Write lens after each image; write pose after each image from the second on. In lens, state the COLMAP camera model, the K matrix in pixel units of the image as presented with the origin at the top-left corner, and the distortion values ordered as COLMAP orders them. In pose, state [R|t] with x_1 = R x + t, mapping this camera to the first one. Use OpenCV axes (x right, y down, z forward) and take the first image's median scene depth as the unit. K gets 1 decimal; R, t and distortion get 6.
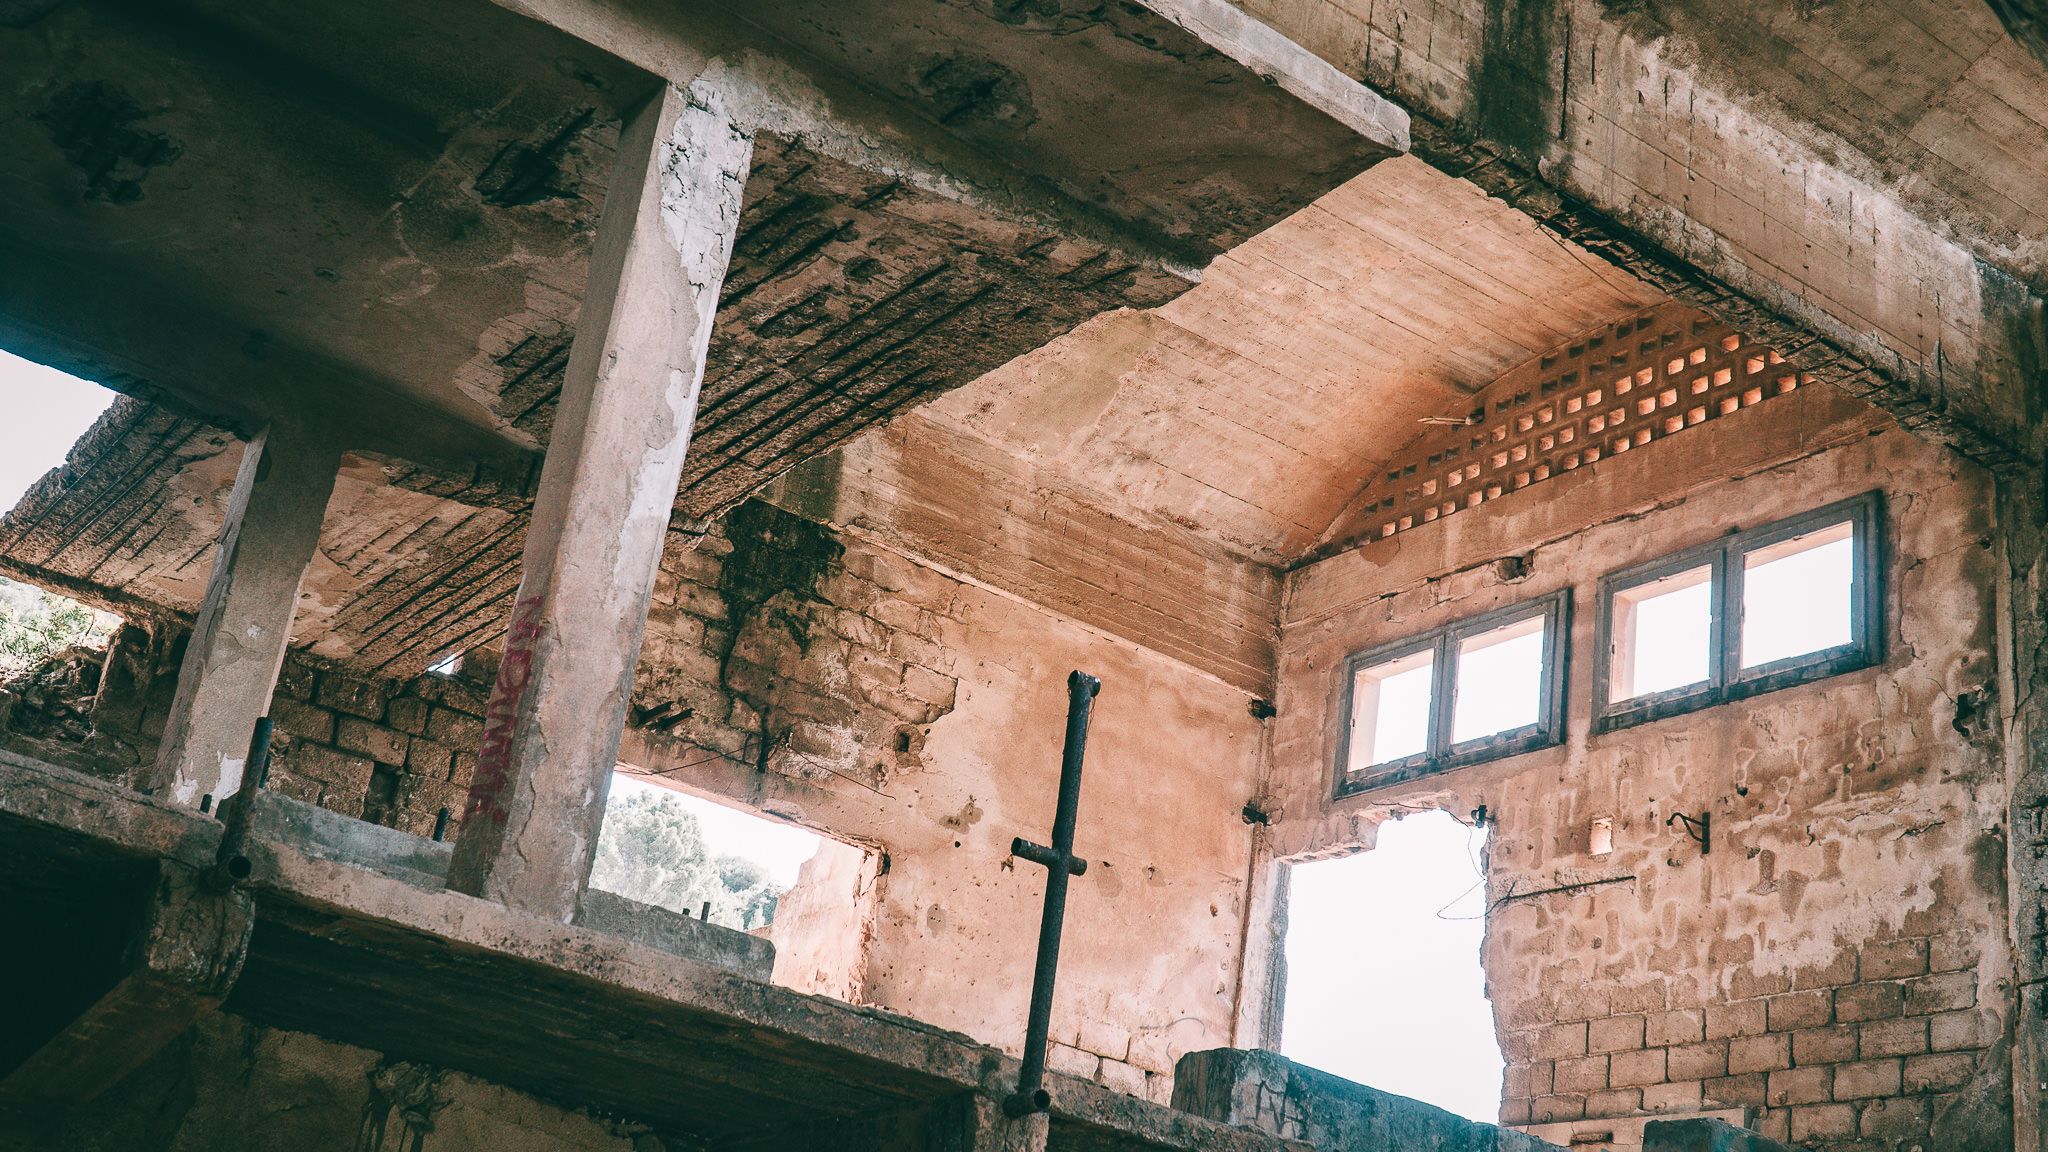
lens RADIAL K [[2177.4, 0, 1024.0], [0, 2177.4, 576.0], [0, 0, 1]] dist [0.169916, -0.455935]
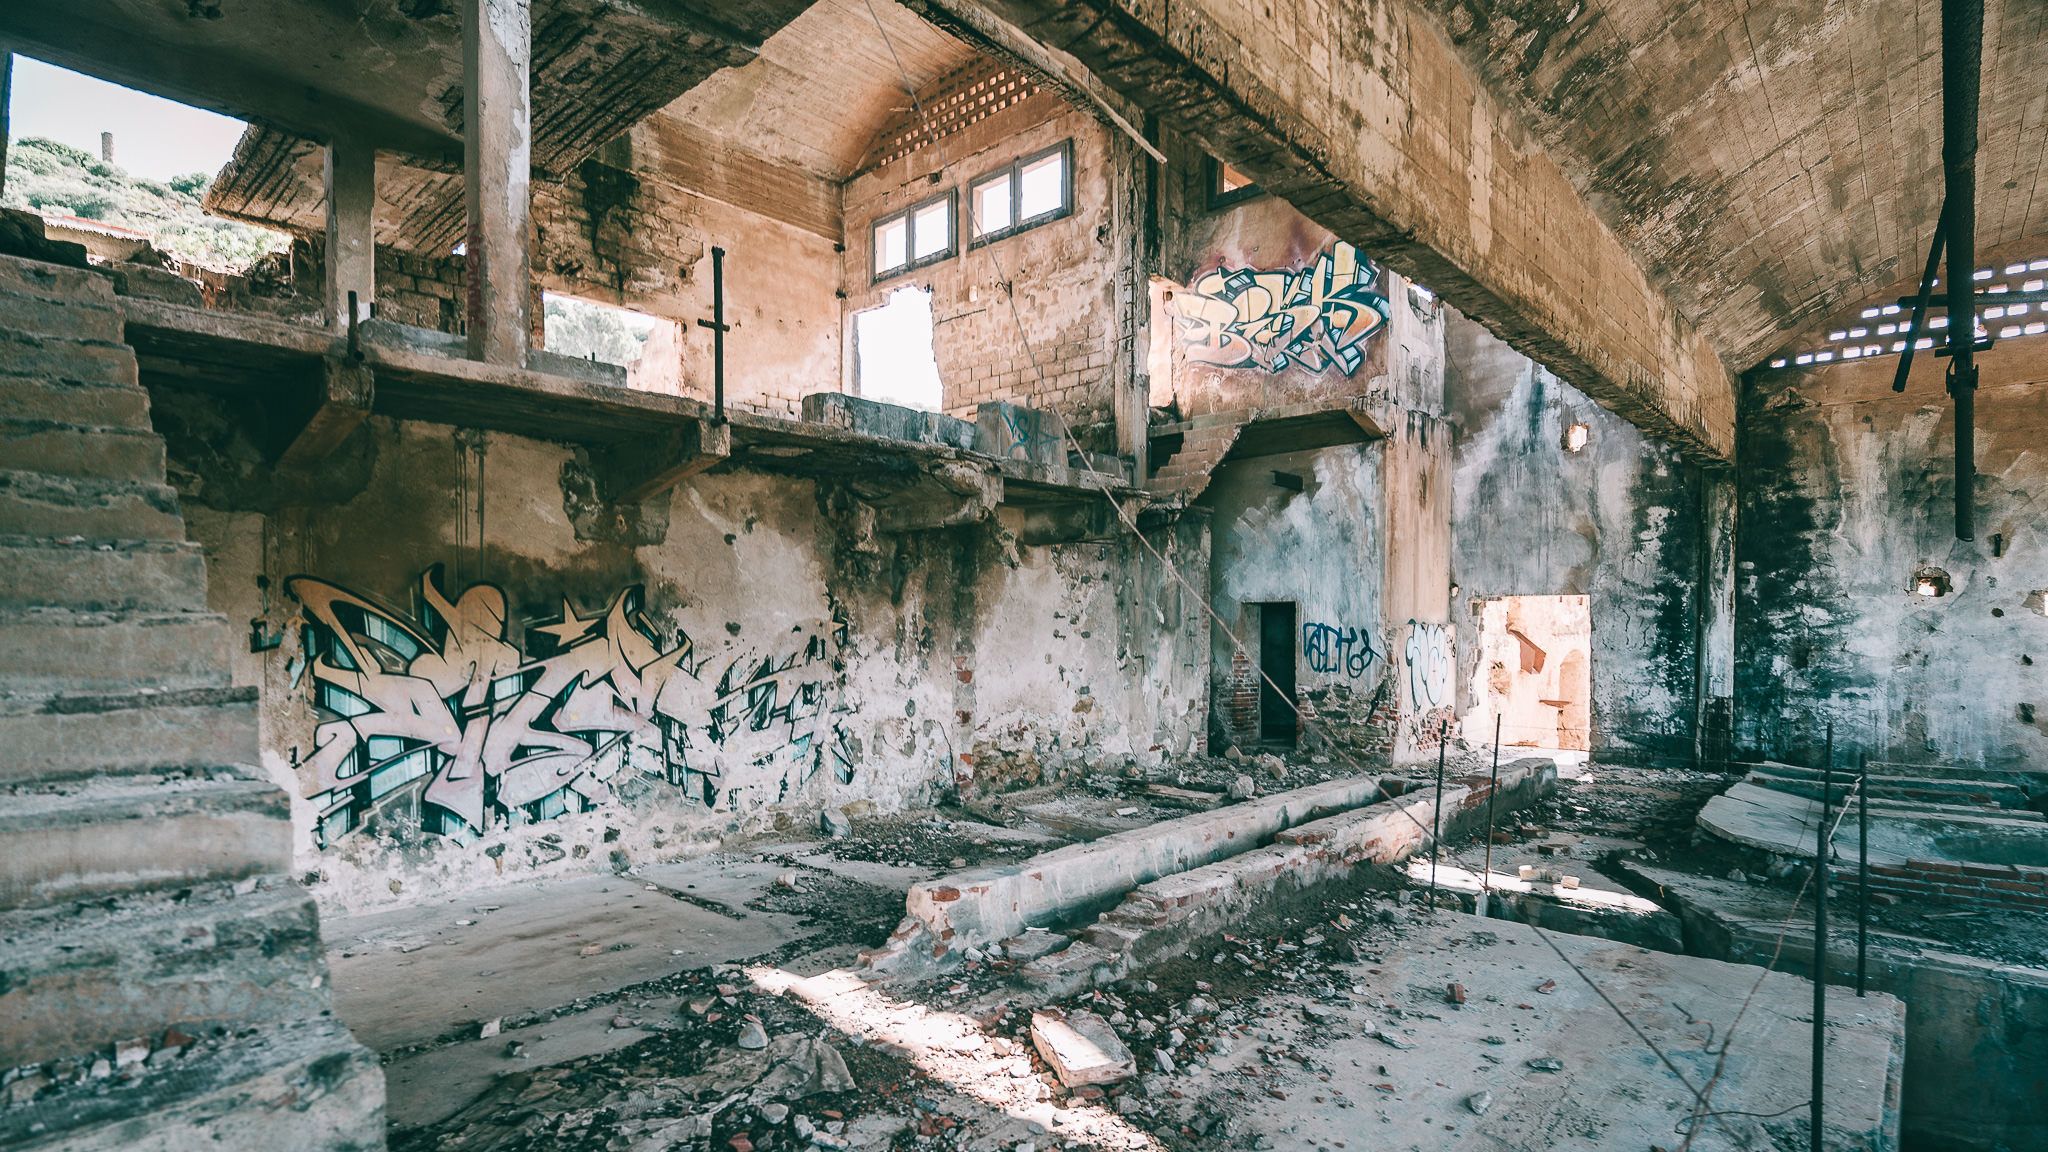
lens RADIAL K [[966.5, 0, 1024.0], [0, 966.5, 576.0], [0, 0, 1]] dist [0.003678, 0.000197]
pose [[0.976959, -0.125333, 0.172753, 0.087483], [0.047342, 0.916511, 0.397199, -0.020942], [-0.208112, -0.379869, 0.901326, -0.121873]]
